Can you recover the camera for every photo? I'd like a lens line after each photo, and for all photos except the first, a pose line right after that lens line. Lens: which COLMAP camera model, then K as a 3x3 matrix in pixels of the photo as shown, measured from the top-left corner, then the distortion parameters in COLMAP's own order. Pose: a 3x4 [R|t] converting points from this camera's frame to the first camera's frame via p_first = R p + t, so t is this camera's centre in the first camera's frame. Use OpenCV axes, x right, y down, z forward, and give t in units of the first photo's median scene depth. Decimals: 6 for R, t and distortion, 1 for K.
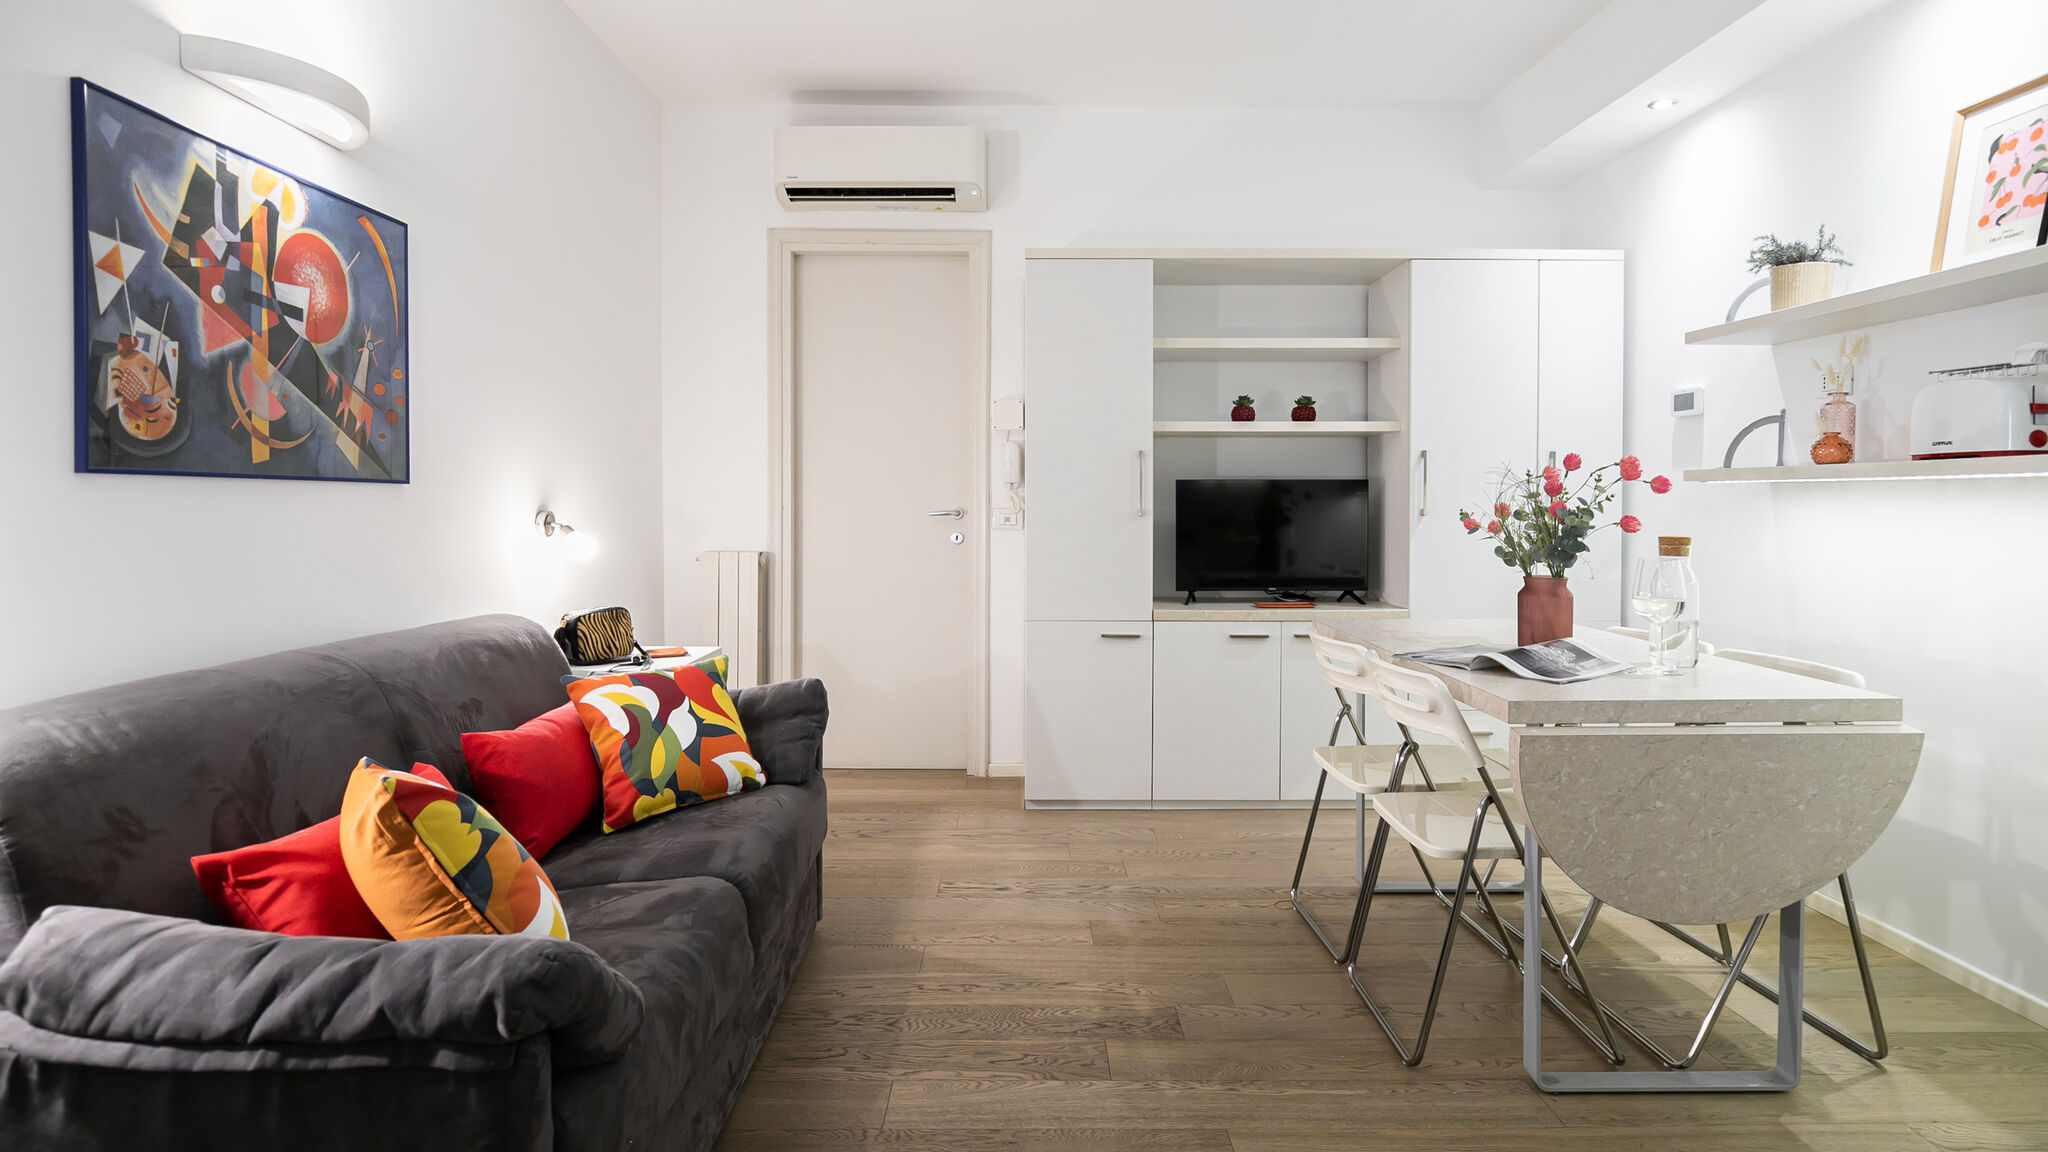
lens RADIAL K [[1015.8, 0, 1020.9], [0, 1015.8, 513.3], [0, 0, 1]] dist [-0.017018, 0.007018]
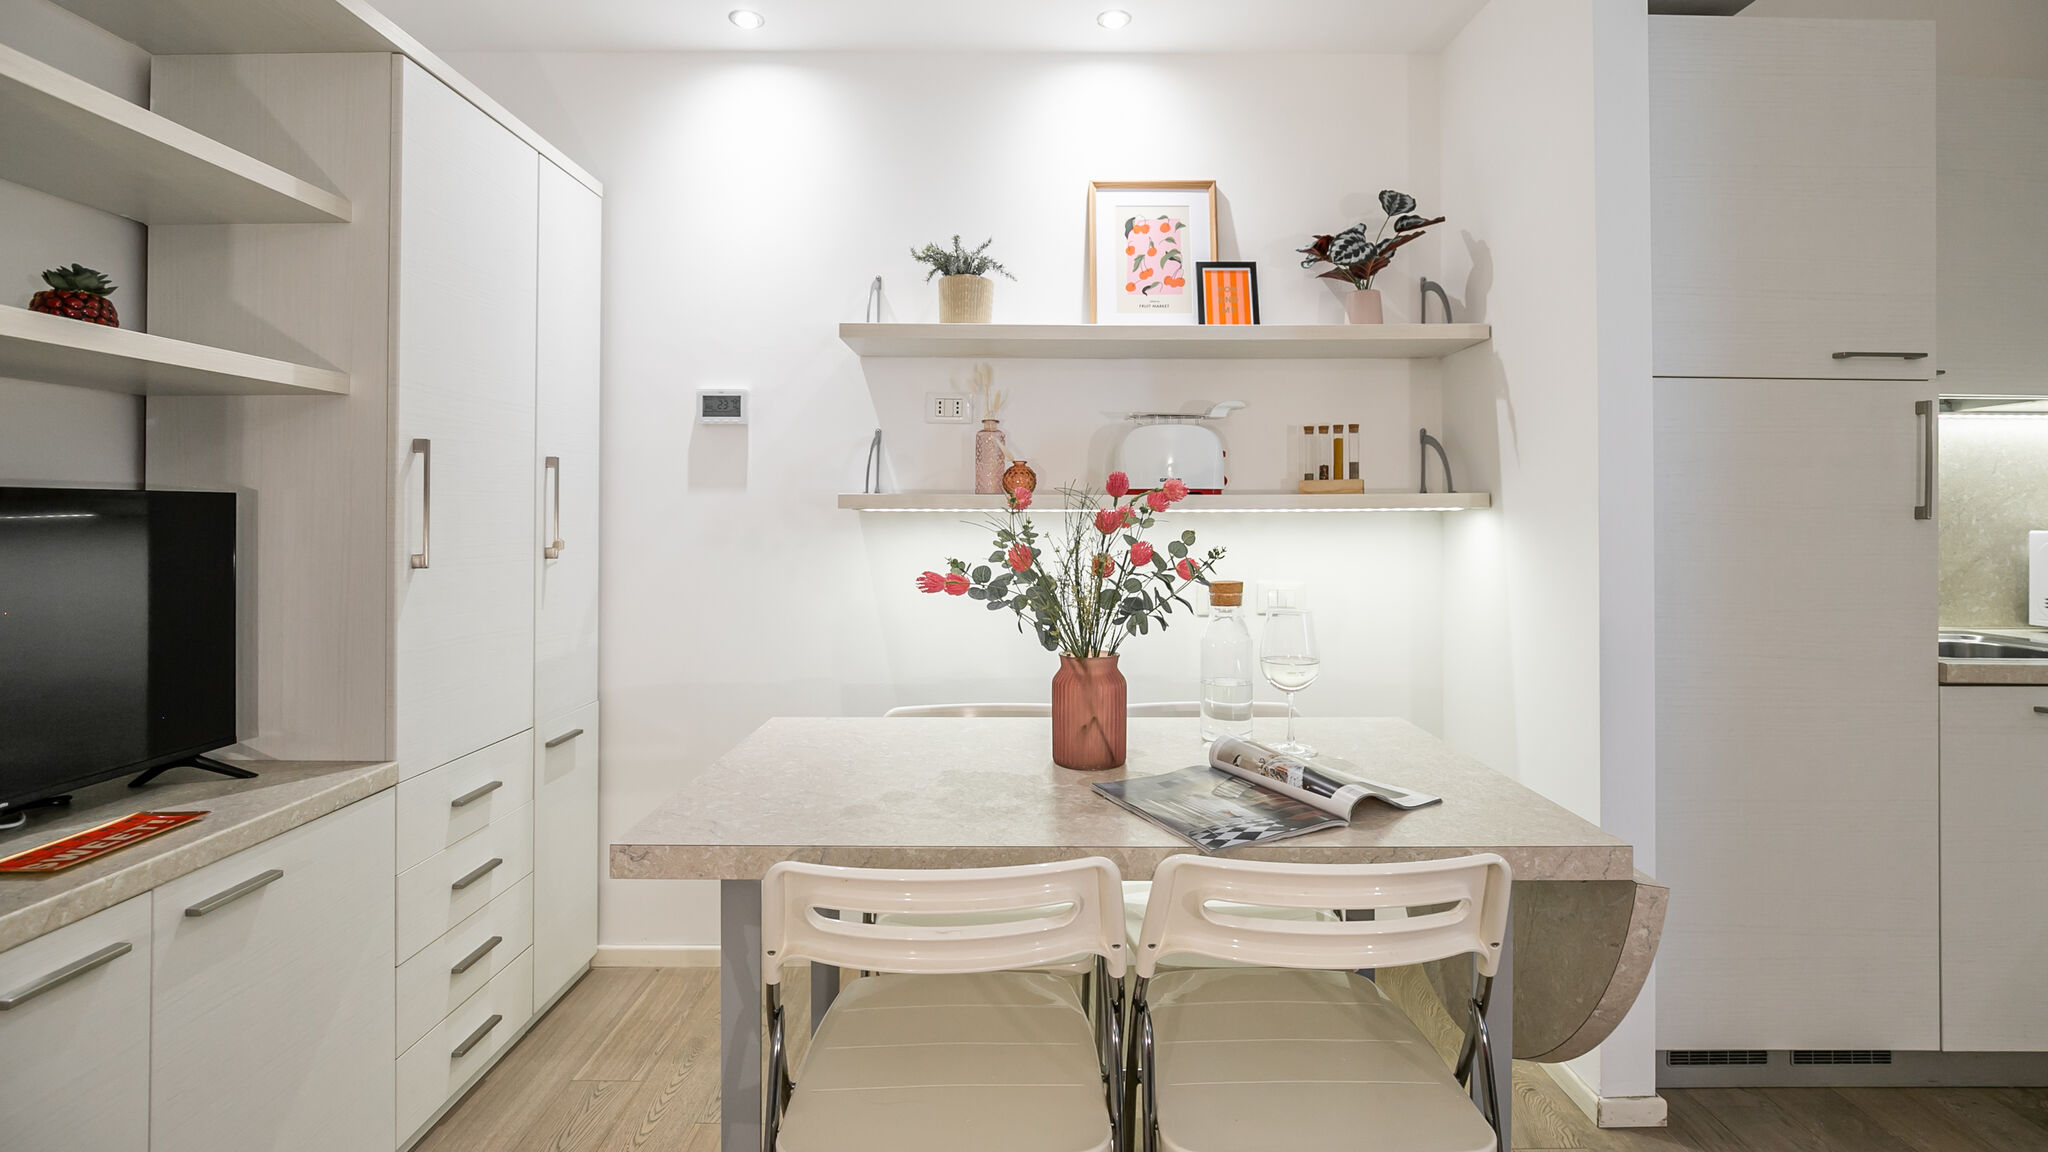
lens RADIAL K [[941.5, 0, 1026.9], [0, 941.5, 508.3], [0, 0, 1]] dist [-0.014504, 0.003257]
pose [[-0.001316, 0.006426, 0.999978, -0.118174], [0.013652, 0.999886, -0.006407, -0.033899], [-0.999906, 0.013643, -0.001404, 1.161576]]
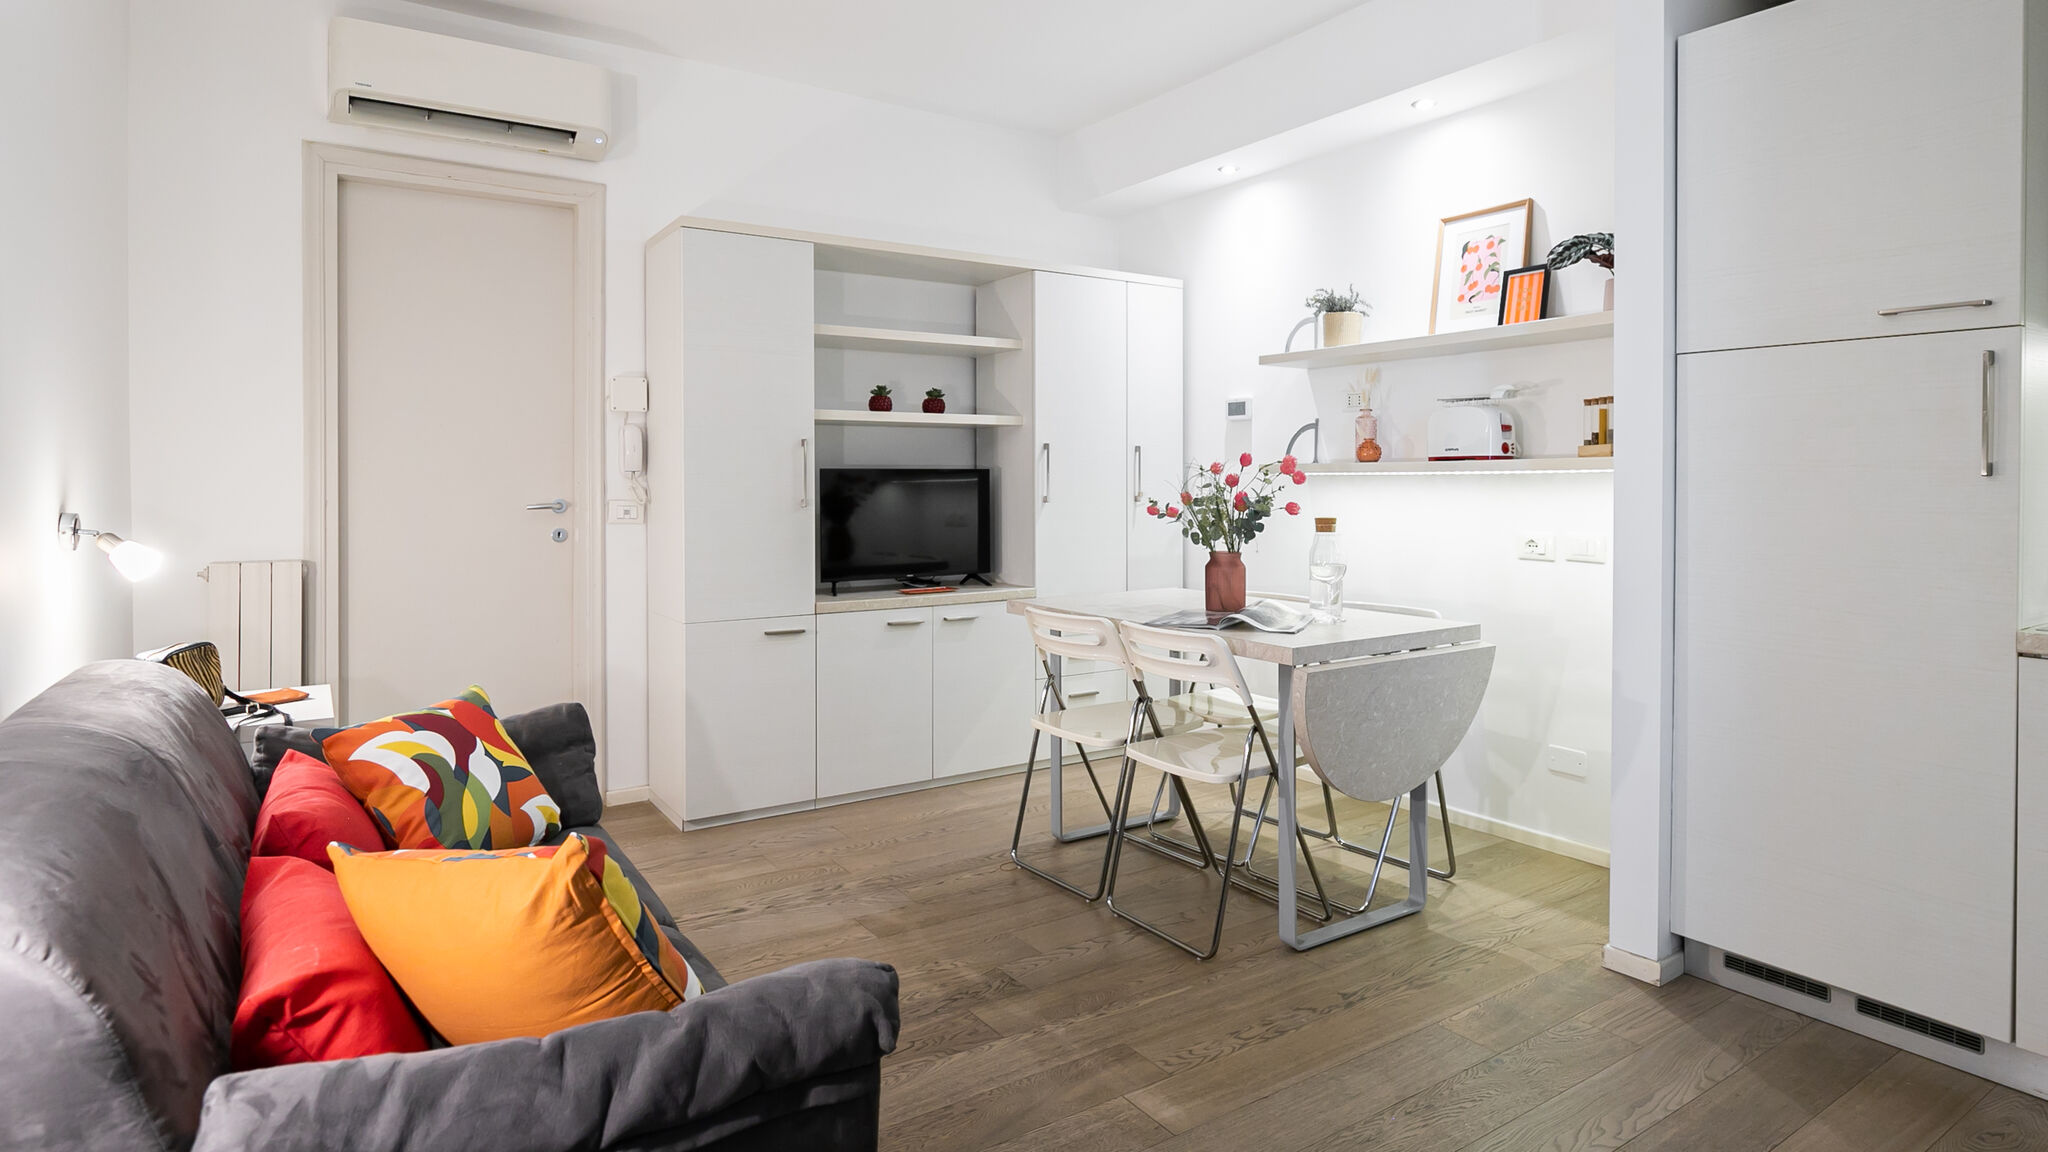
lens RADIAL K [[1104.3, 0, 1021.4], [0, 1104.3, 489.3], [0, 0, 1]] dist [-0.006250, 0.004875]
pose [[0.835361, -0.006128, 0.549668, -0.480416], [0.010427, 0.999935, -0.004700, -0.011192], [-0.549604, 0.009658, 0.835370, 0.010990]]
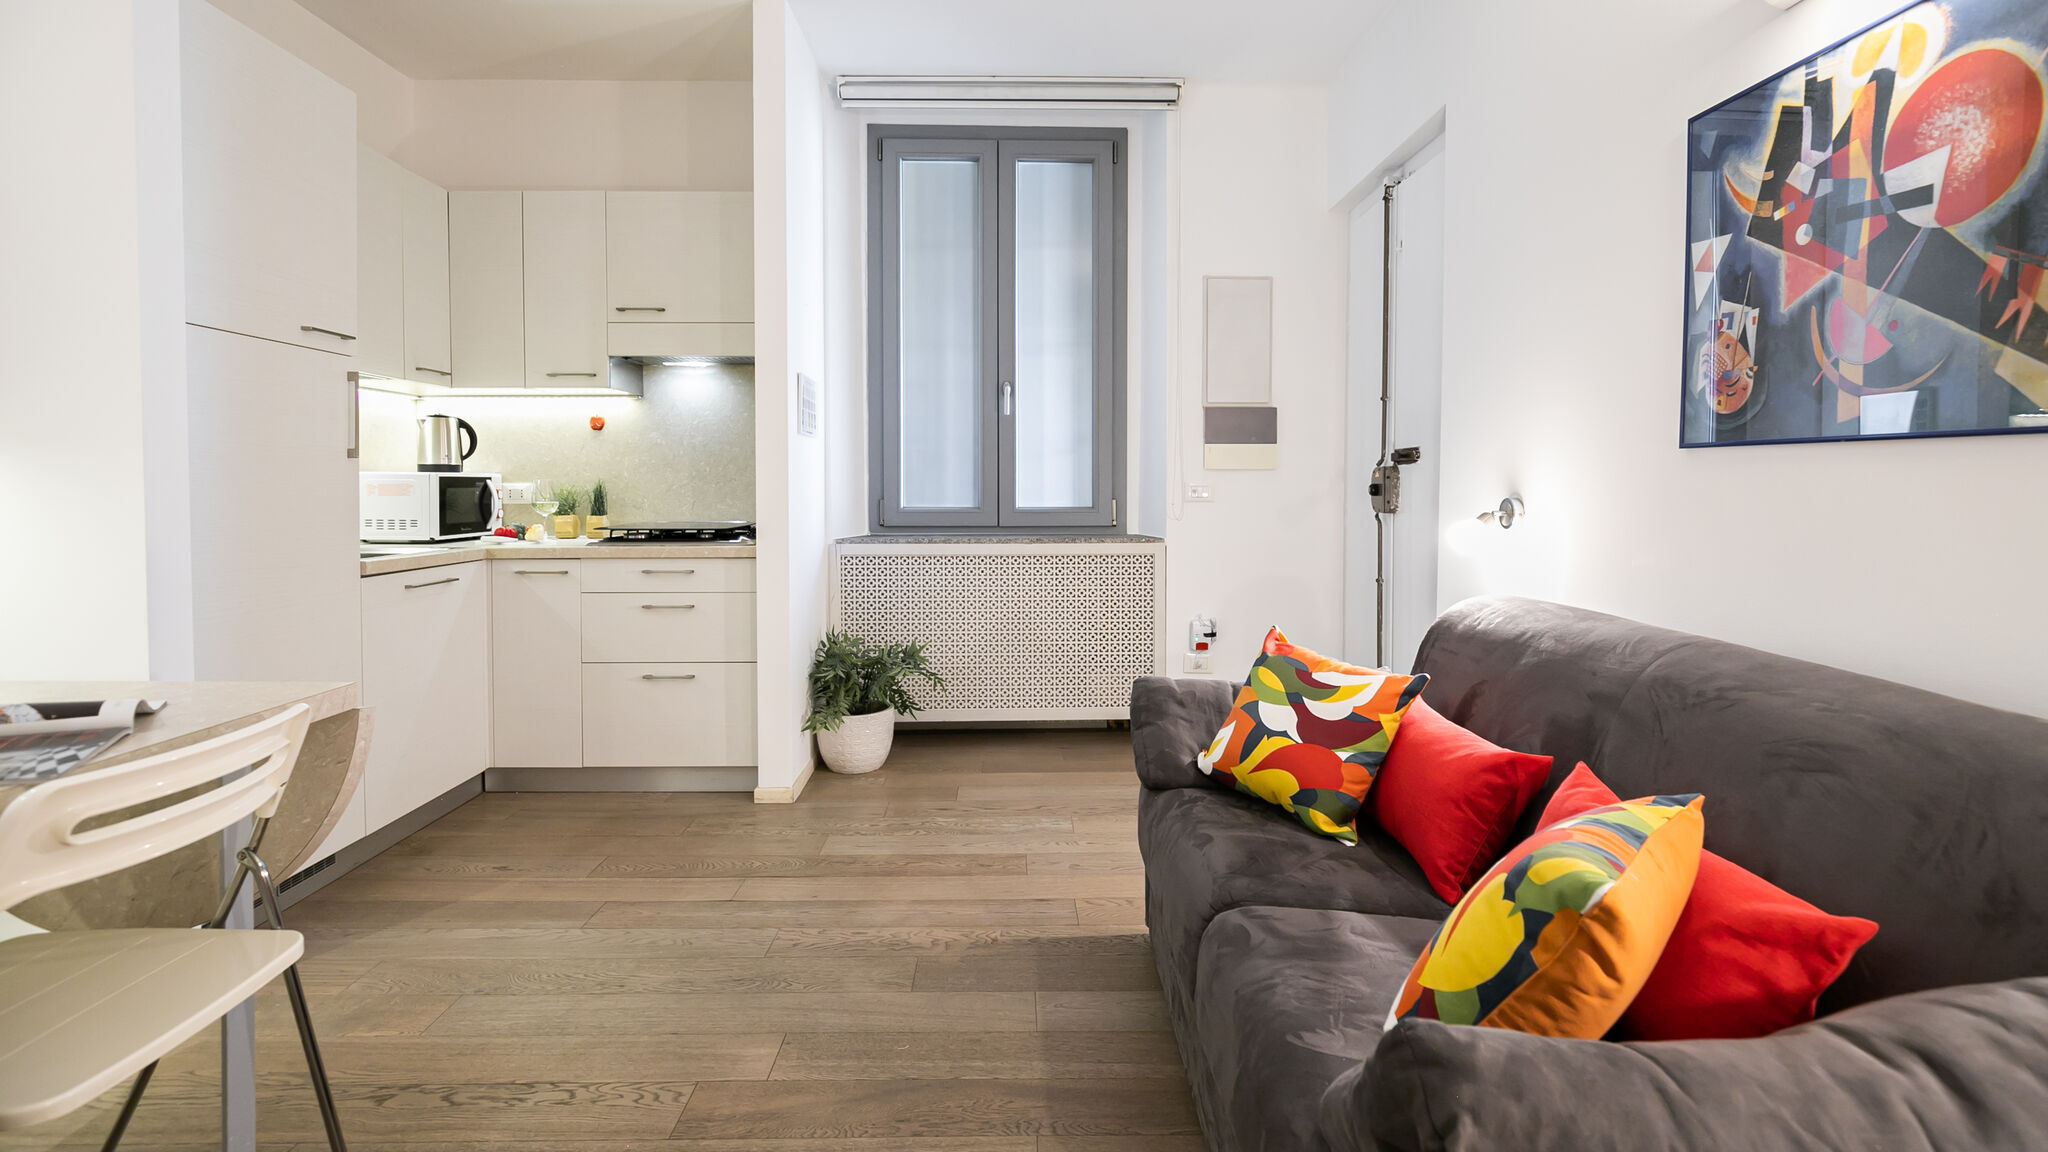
lens RADIAL K [[941.5, 0, 1026.3], [0, 941.5, 507.3], [0, 0, 1]] dist [-0.014504, 0.003257]
pose [[-0.999708, -0.003683, -0.023884, -0.086731], [-0.004681, 0.999113, 0.041844, -0.009271], [0.023709, 0.041944, -0.998839, 1.537833]]
